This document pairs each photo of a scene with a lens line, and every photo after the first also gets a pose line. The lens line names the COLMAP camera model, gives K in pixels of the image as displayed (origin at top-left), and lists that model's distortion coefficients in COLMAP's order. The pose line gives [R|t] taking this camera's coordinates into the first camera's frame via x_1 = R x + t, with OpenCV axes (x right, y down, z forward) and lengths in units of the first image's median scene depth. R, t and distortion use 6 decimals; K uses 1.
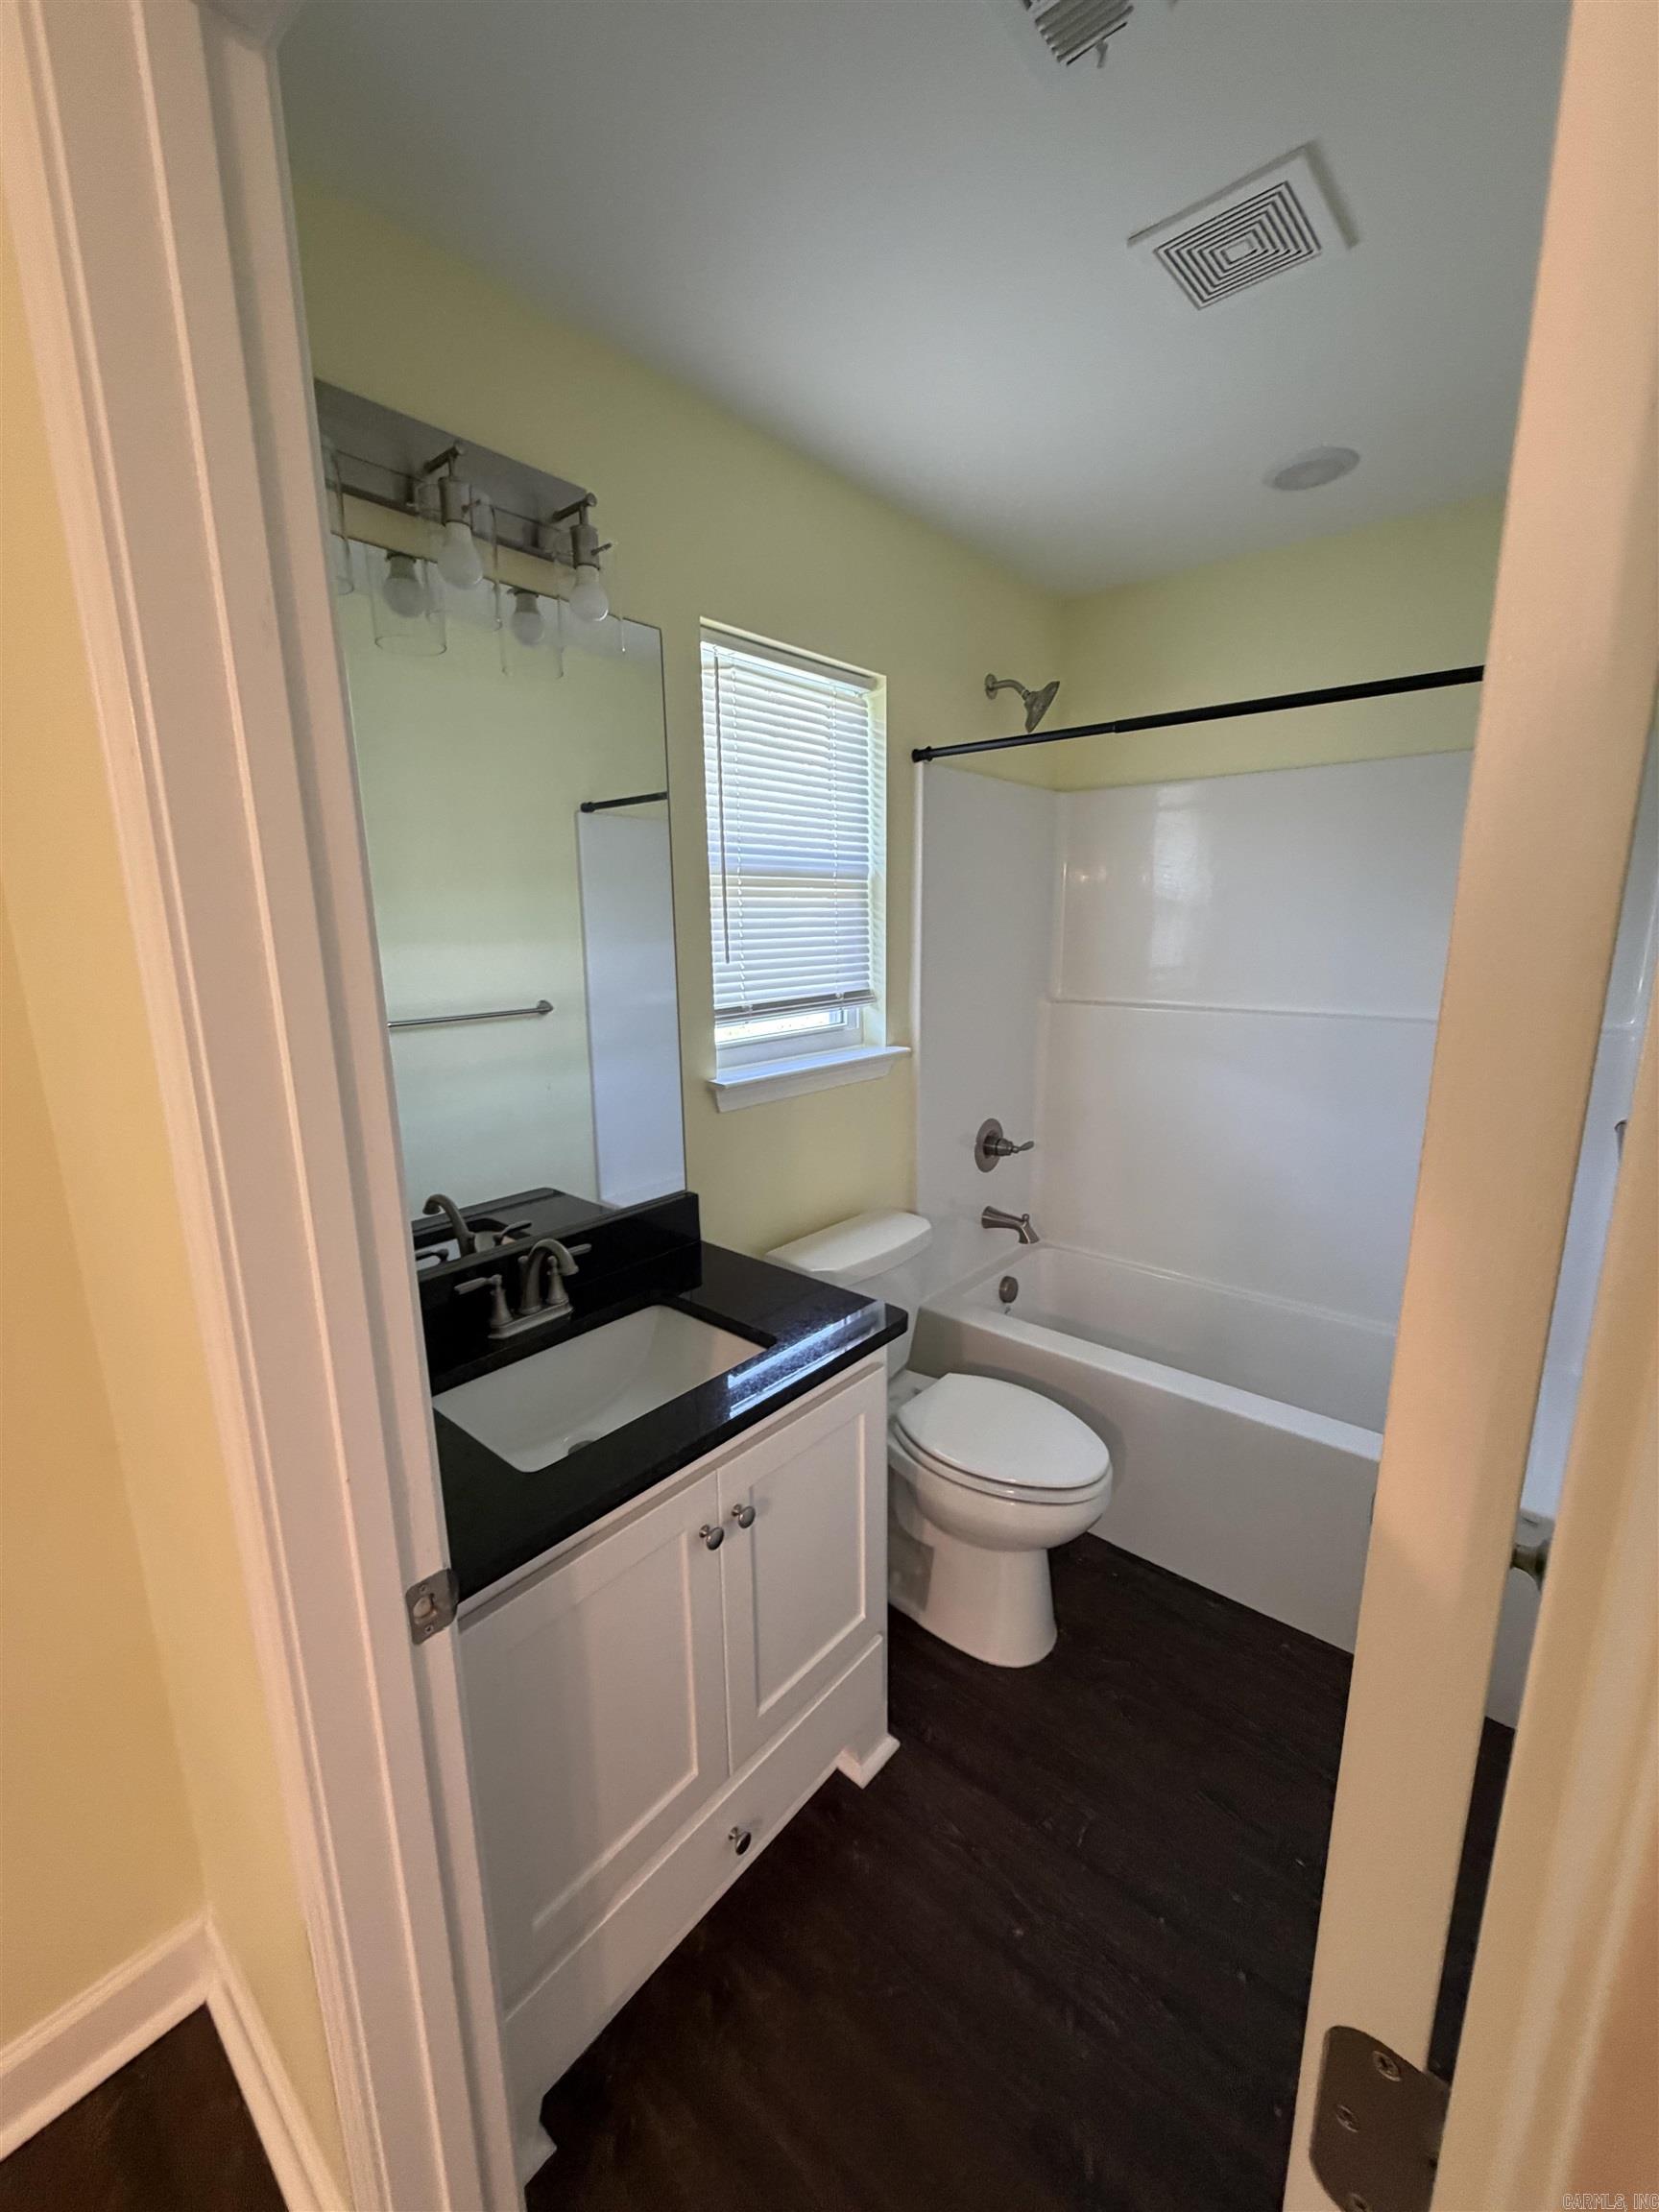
lens RADIAL K [[883.0, 0, 828.4], [0, 883.0, 1097.8], [0, 0, 1]] dist [0.001907, 0.000020]
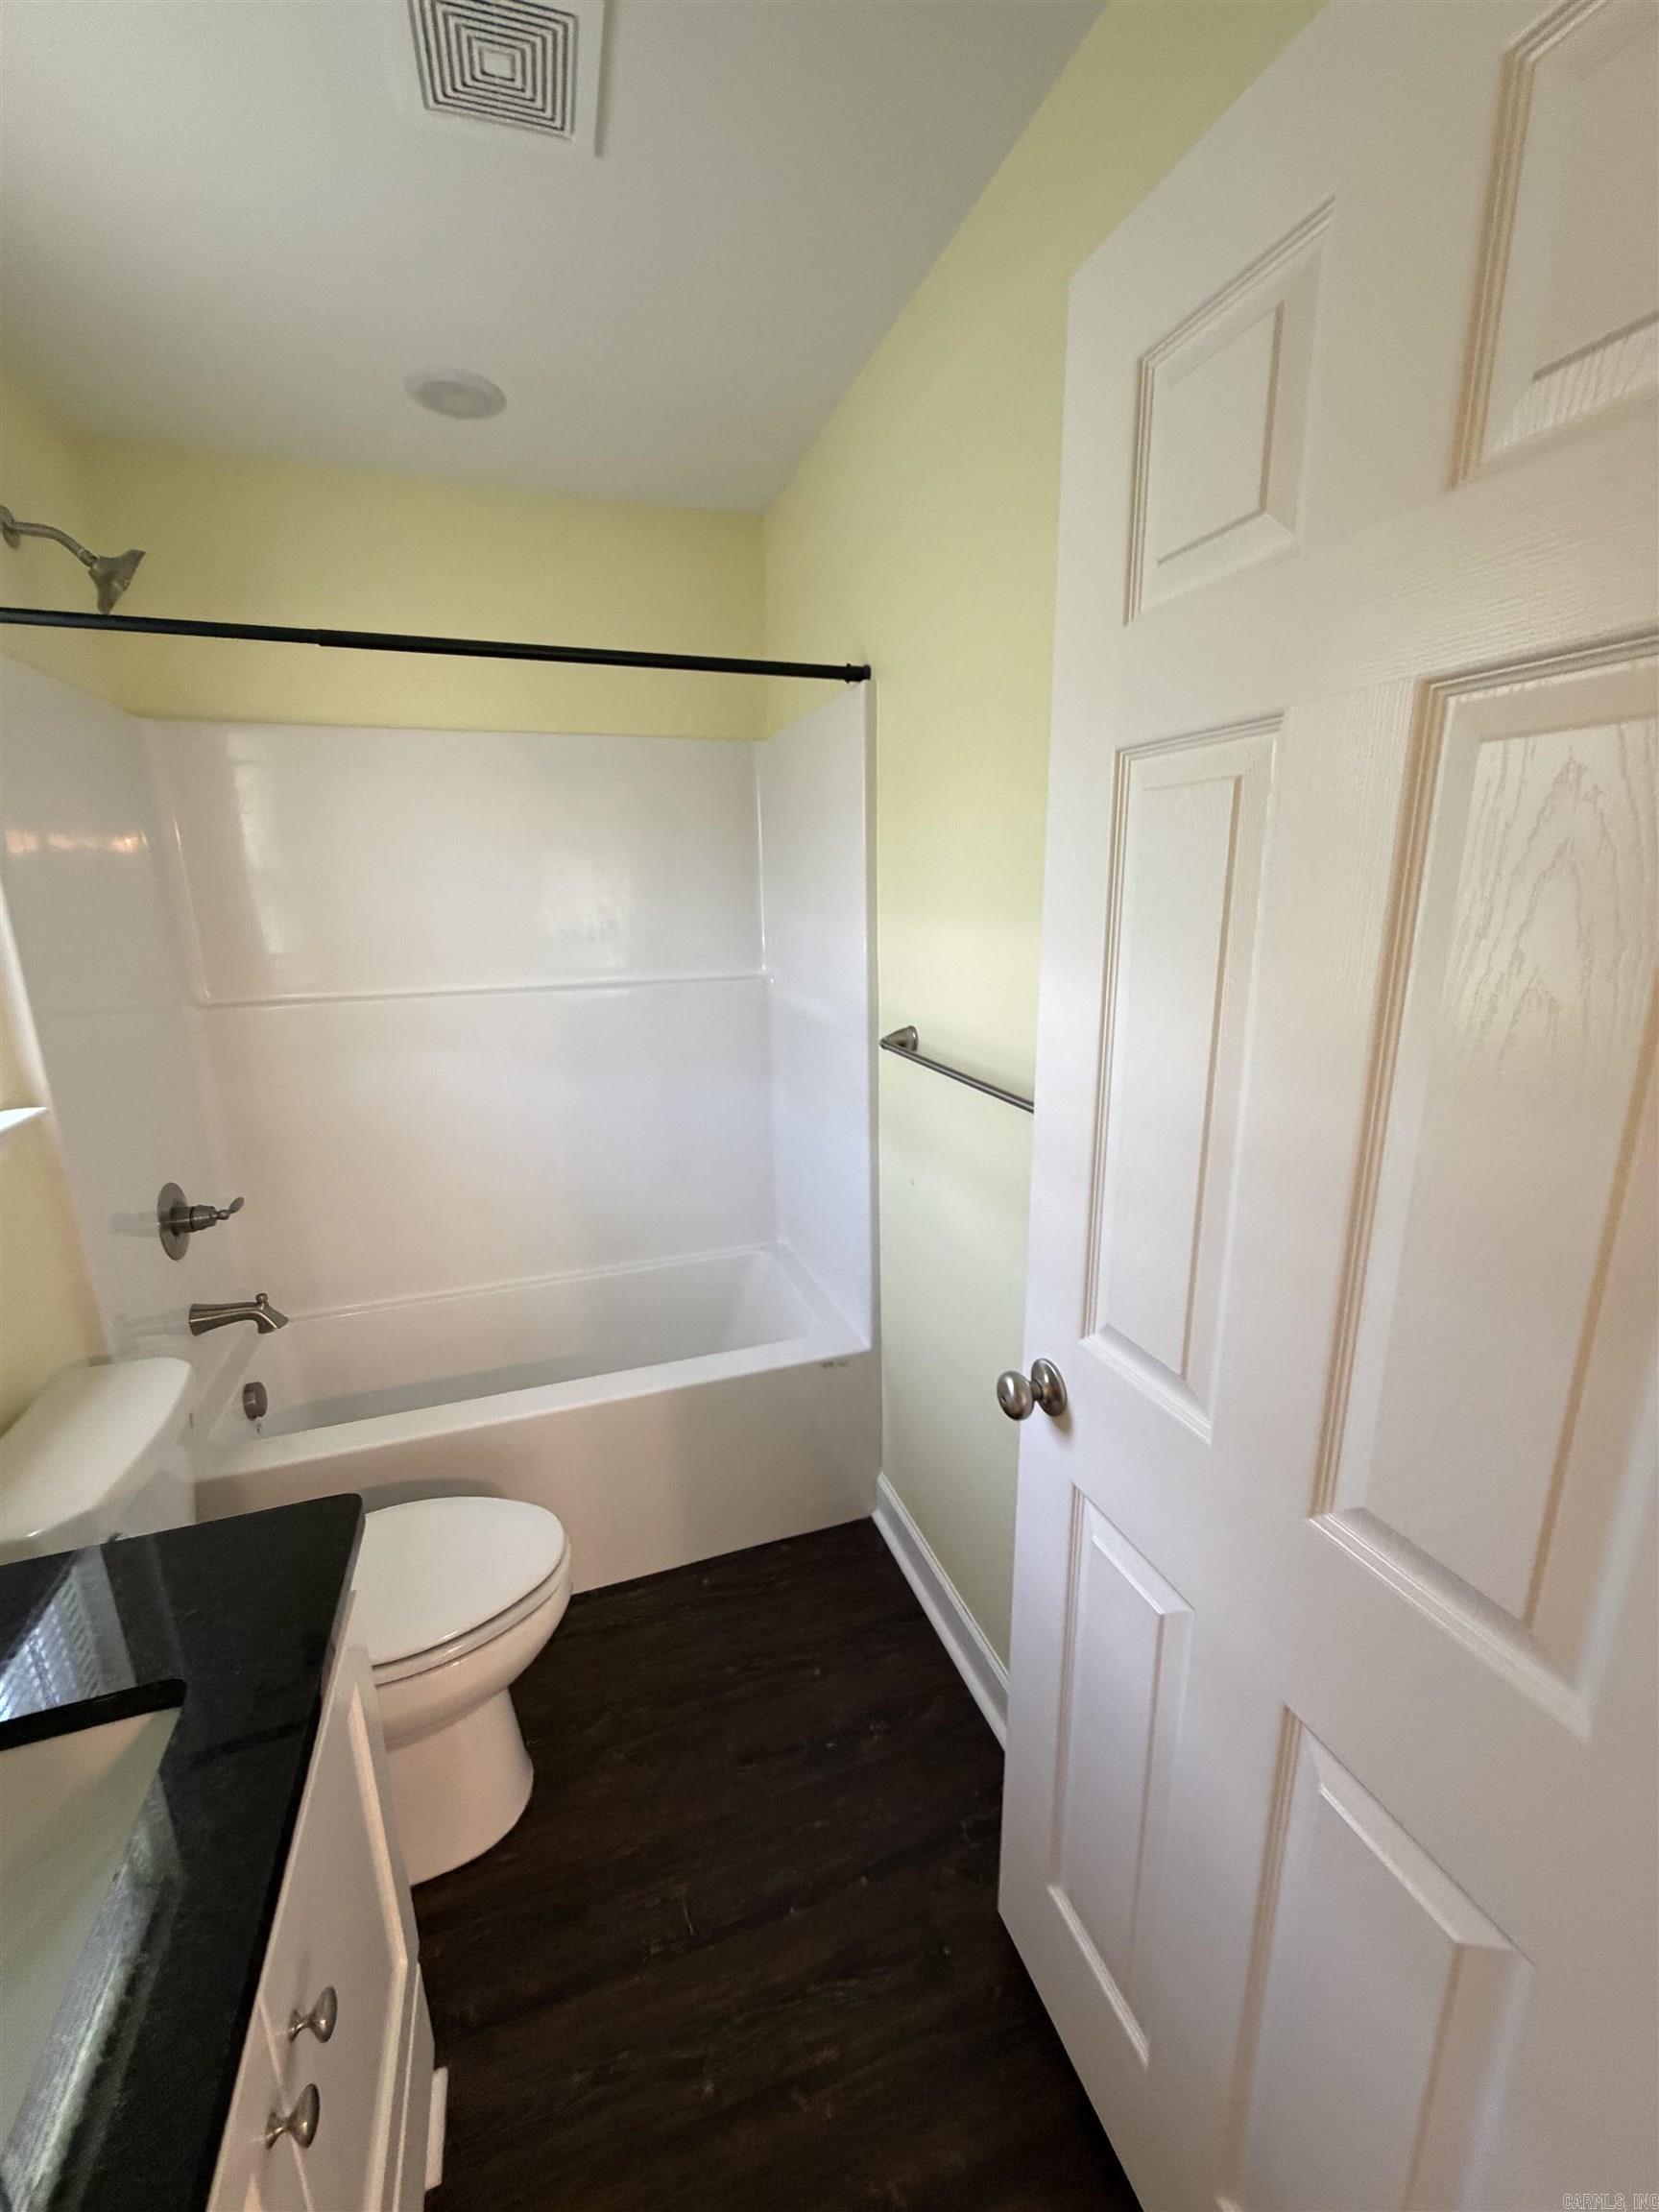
lens RADIAL K [[883.0, 0, 828.4], [0, 883.0, 1097.8], [0, 0, 1]] dist [0.001907, 0.000020]
pose [[0.504452, -0.202030, 0.839471, -0.125333], [0.185919, 0.974850, 0.122889, -0.031189], [-0.843186, 0.094082, 0.529326, 0.187526]]
